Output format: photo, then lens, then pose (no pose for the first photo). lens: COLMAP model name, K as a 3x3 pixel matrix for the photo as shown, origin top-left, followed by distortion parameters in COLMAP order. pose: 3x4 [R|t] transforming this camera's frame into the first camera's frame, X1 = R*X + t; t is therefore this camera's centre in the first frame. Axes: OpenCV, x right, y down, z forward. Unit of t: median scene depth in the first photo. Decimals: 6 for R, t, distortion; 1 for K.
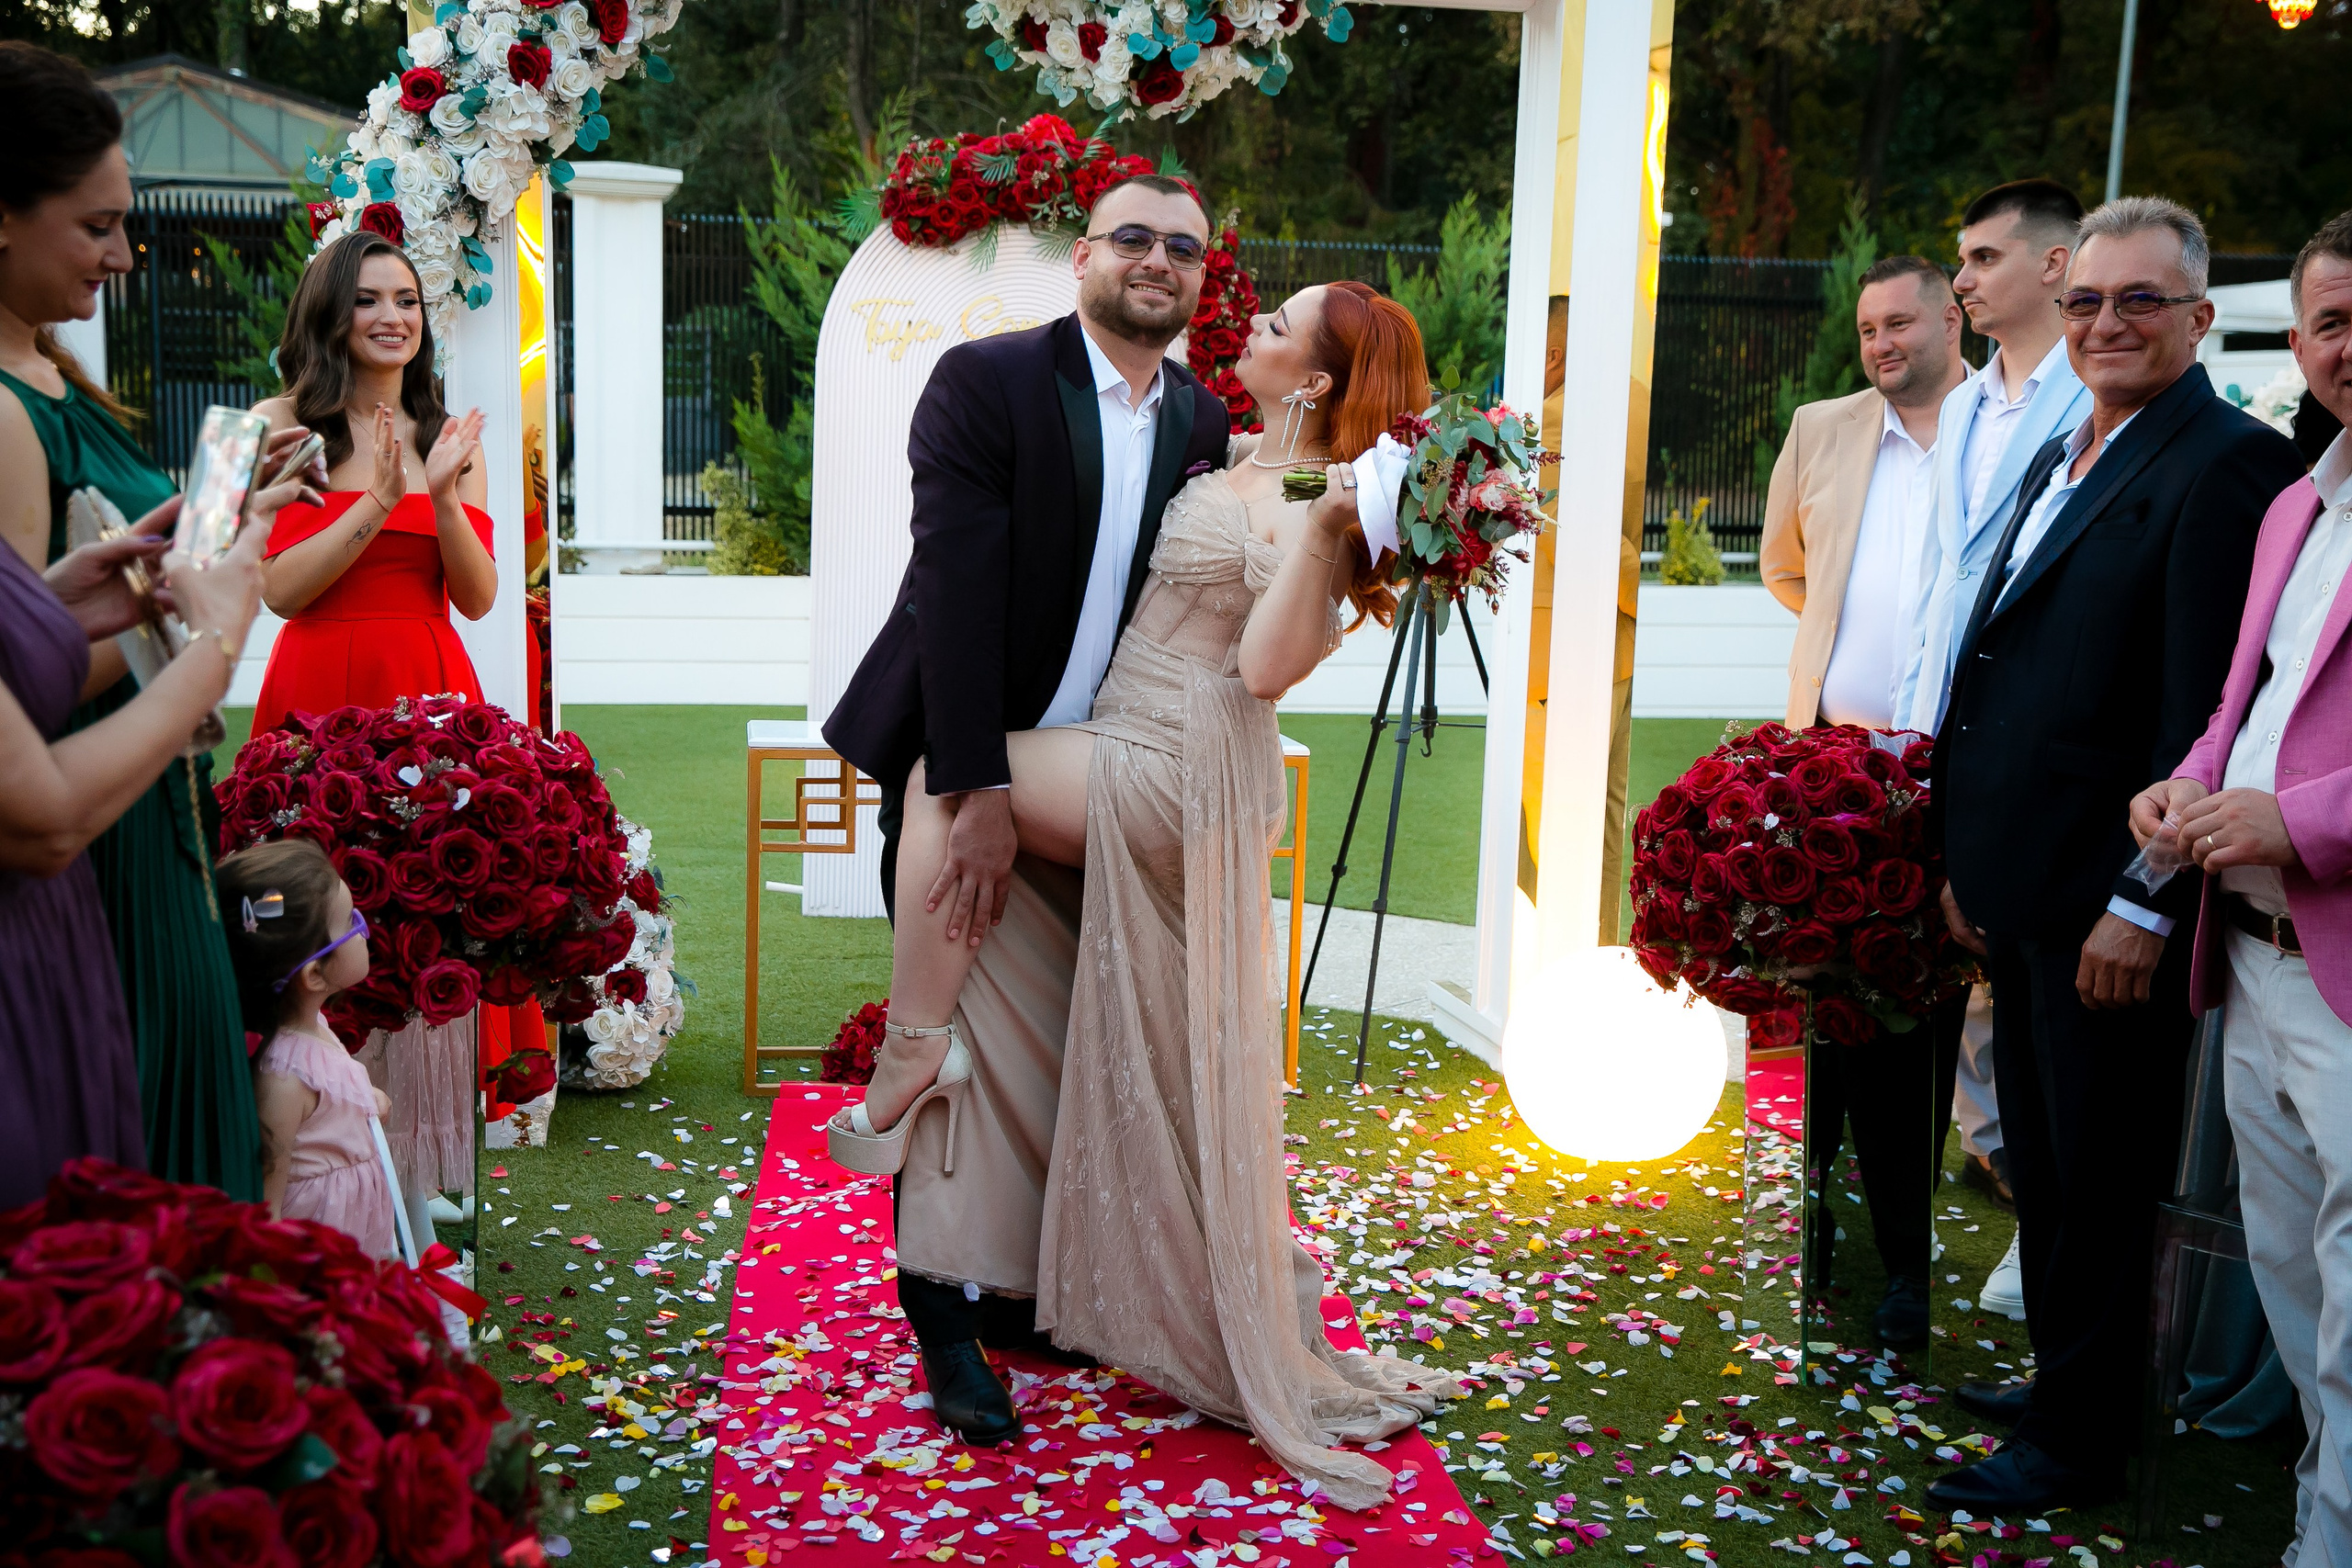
lens RADIAL K [[2746.8, 0, 1174.2], [0, 2746.8, 783.7], [0, 0, 1]] dist [0.056534, 0.069897]
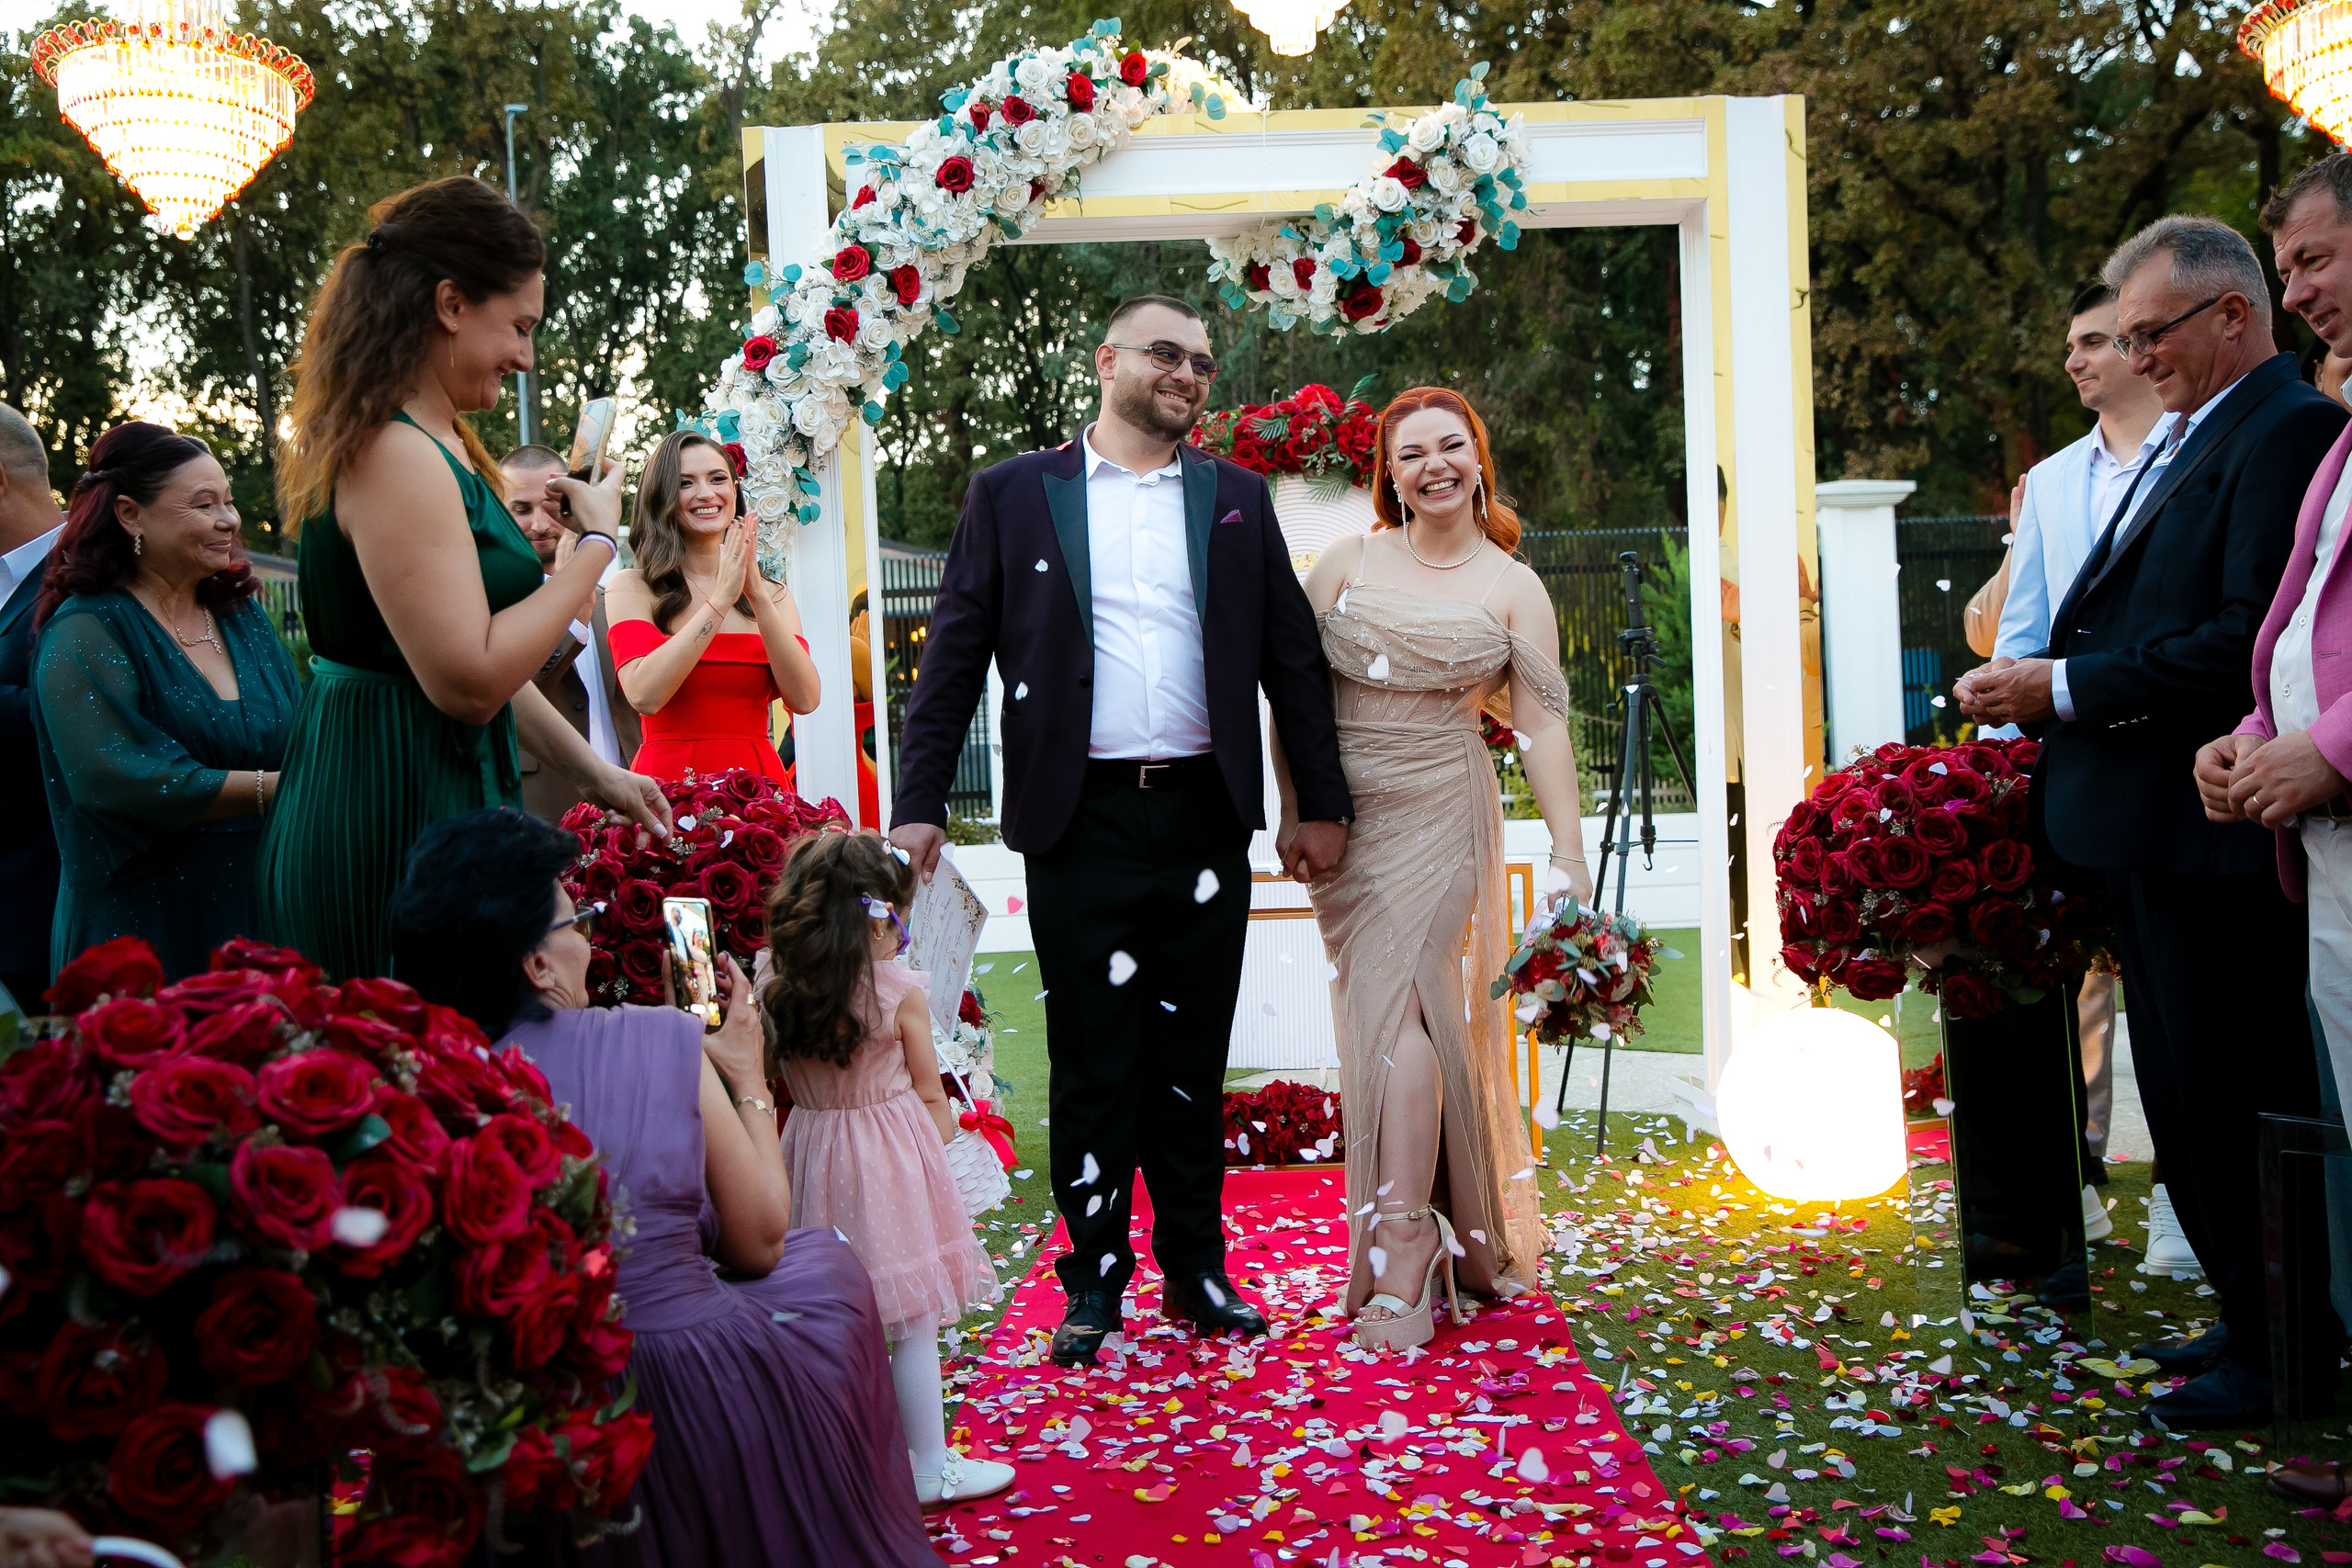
lens RADIAL K [[2339.5, 0, 1173.0], [0, 2339.5, 783.2], [0, 0, 1]] dist [-0.000180, 0.083093]
pose [[0.985005, -0.065033, -0.159800, 0.066190], [0.044581, 0.990721, -0.128393, 0.083292], [0.166667, 0.119344, 0.978764, 0.024930]]
